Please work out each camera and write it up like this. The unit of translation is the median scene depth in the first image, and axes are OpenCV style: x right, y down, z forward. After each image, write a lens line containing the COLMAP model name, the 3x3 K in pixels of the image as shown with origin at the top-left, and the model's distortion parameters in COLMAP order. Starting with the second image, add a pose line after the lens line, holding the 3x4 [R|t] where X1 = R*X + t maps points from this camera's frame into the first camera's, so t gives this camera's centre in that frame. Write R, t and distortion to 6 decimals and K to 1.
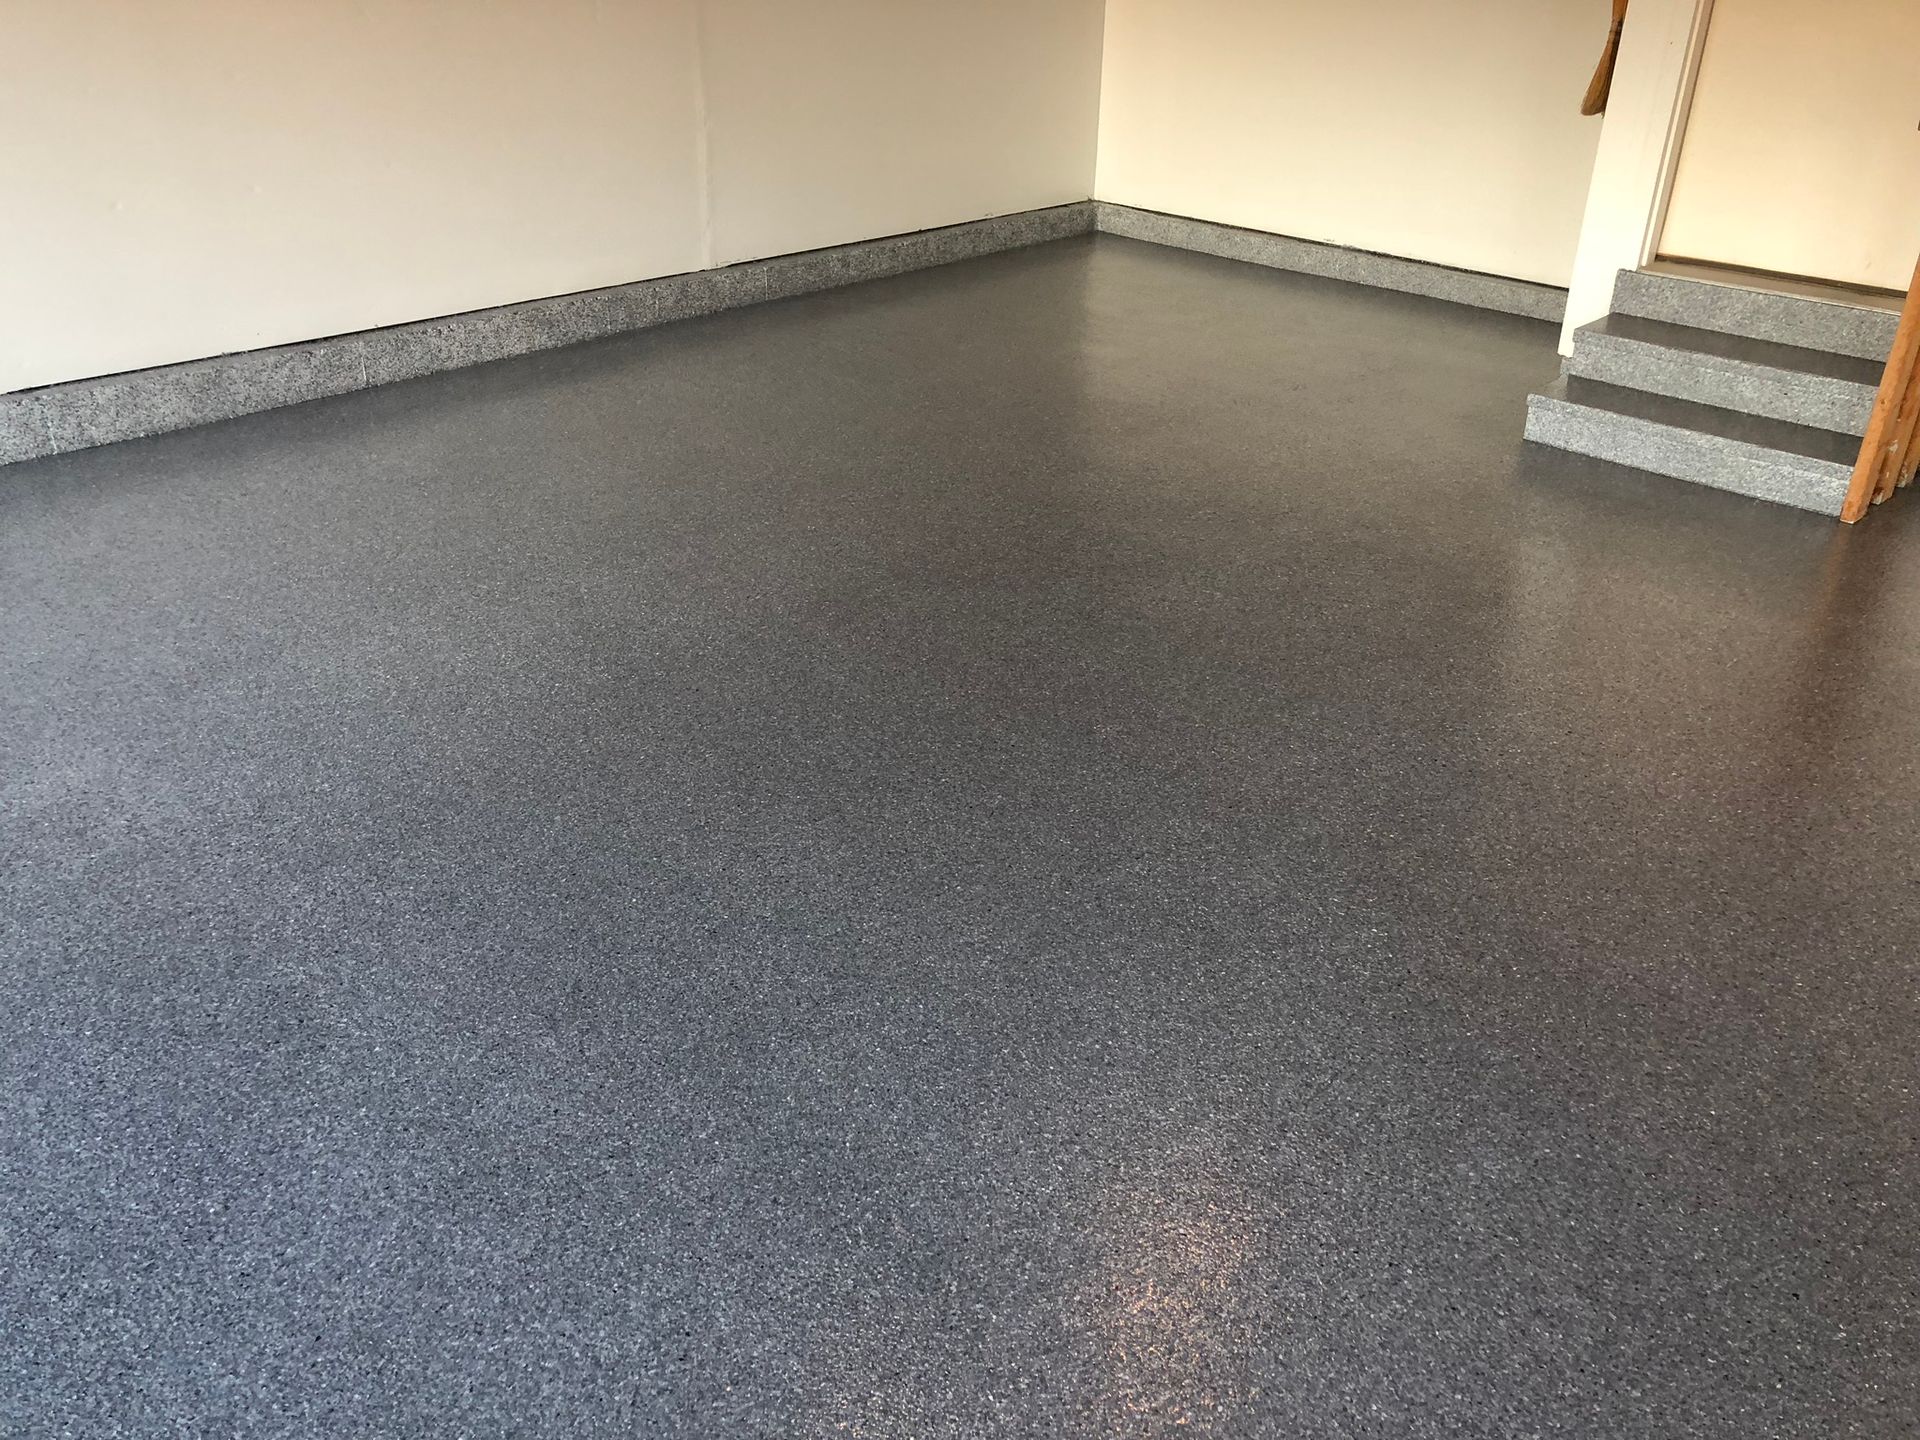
lens RADIAL K [[1597.4, 0, 956.6], [0, 1597.4, 733.4], [0, 0, 1]] dist [0.048775, -0.046073]
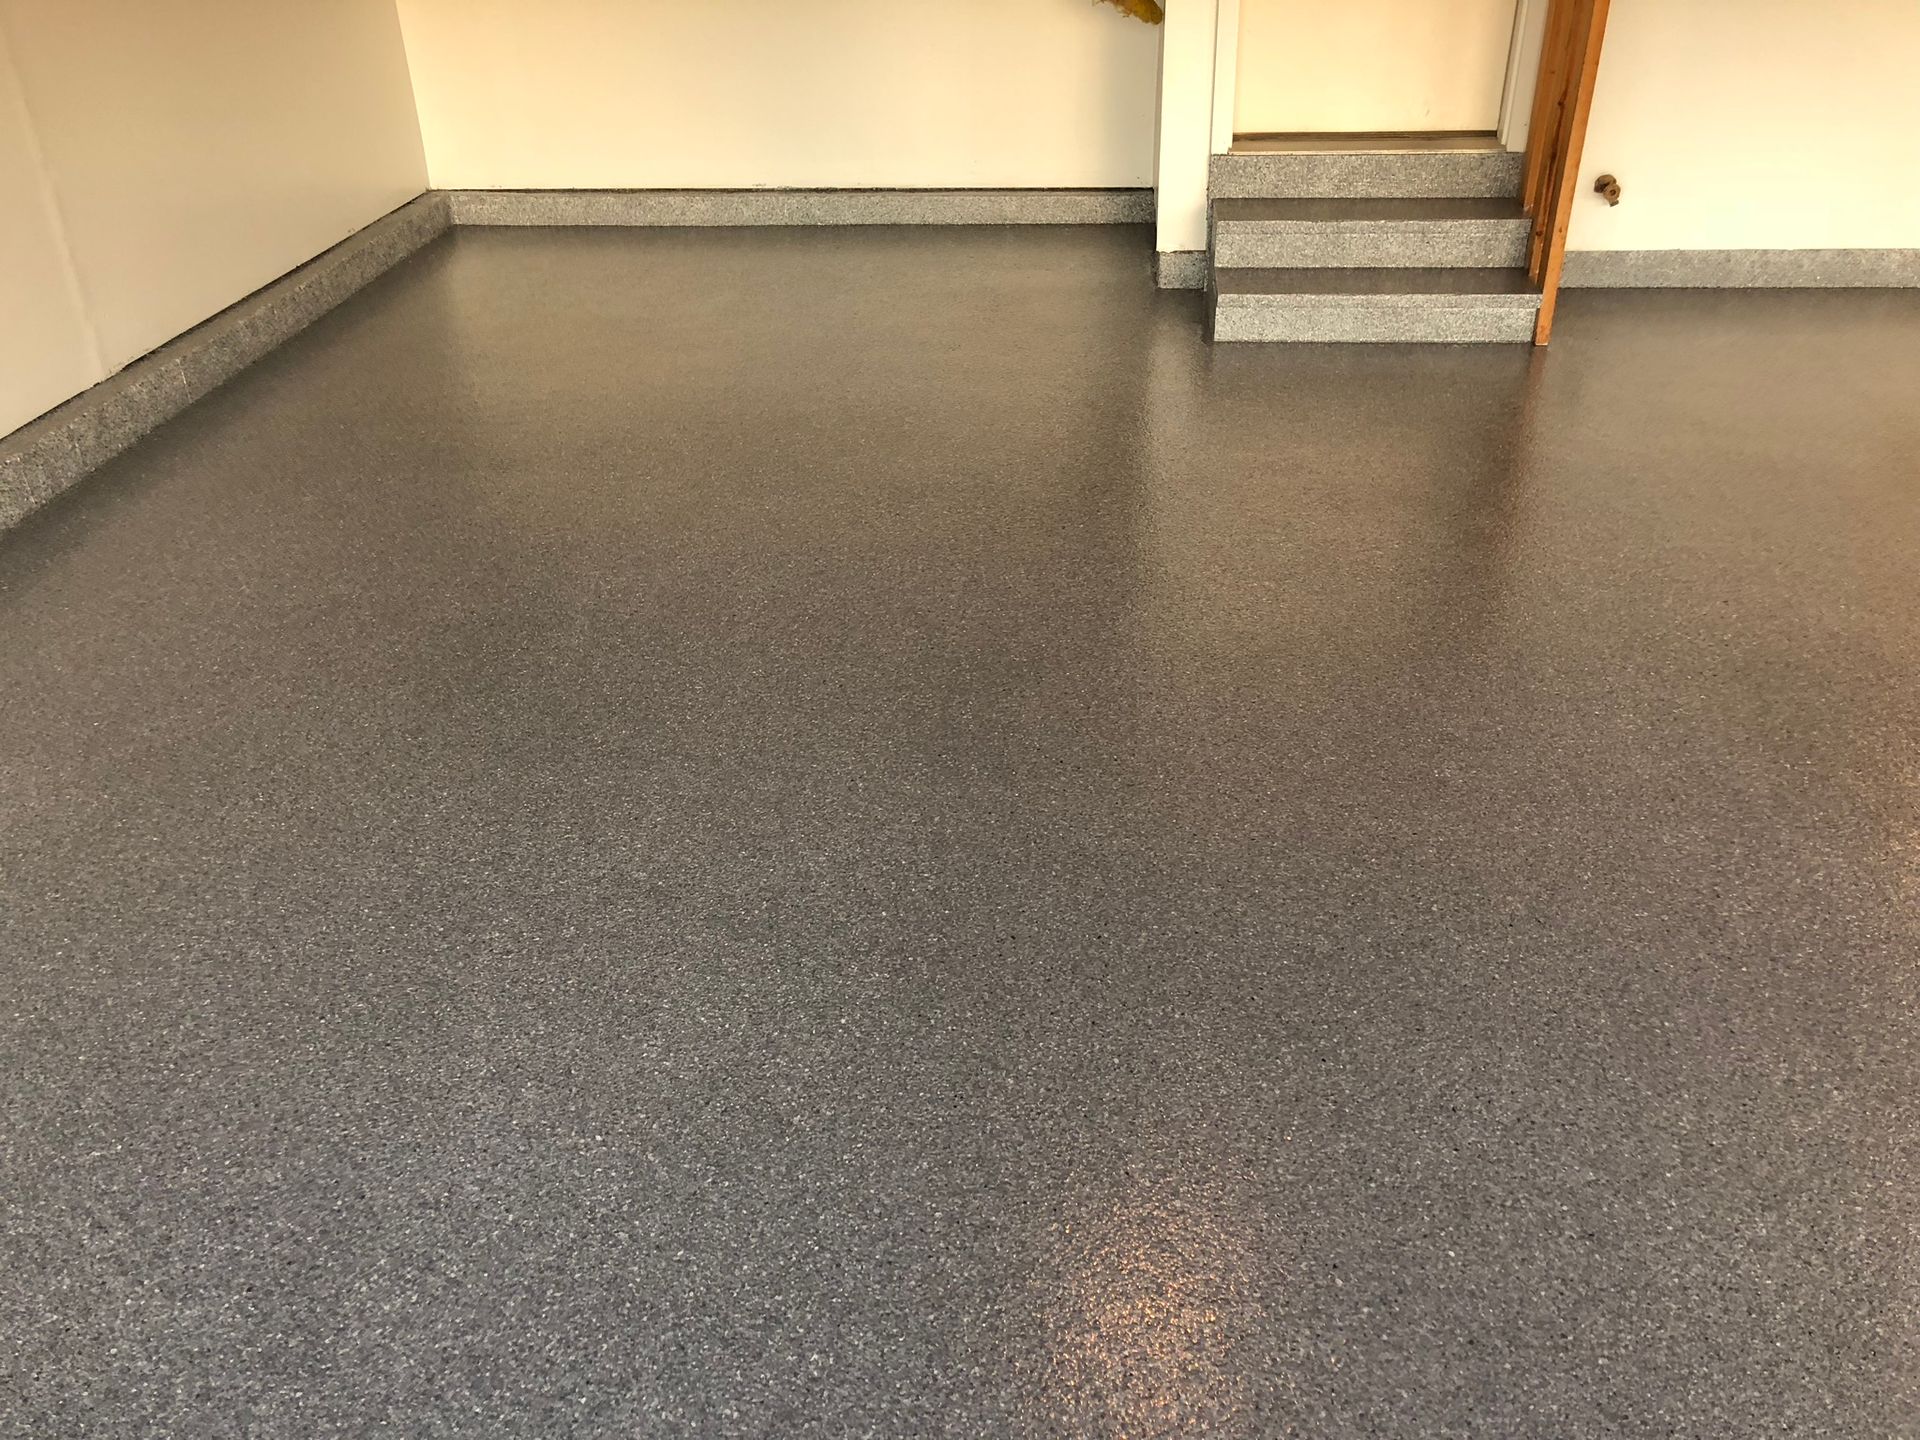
lens RADIAL K [[1597.4, 0, 954.1], [0, 1597.4, 699.7], [0, 0, 1]] dist [0.048775, -0.046073]
pose [[0.769246, -0.350182, 0.534446, -0.362135], [0.337853, 0.932867, 0.124954, -0.153733], [-0.542324, 0.084444, 0.835915, 0.287140]]
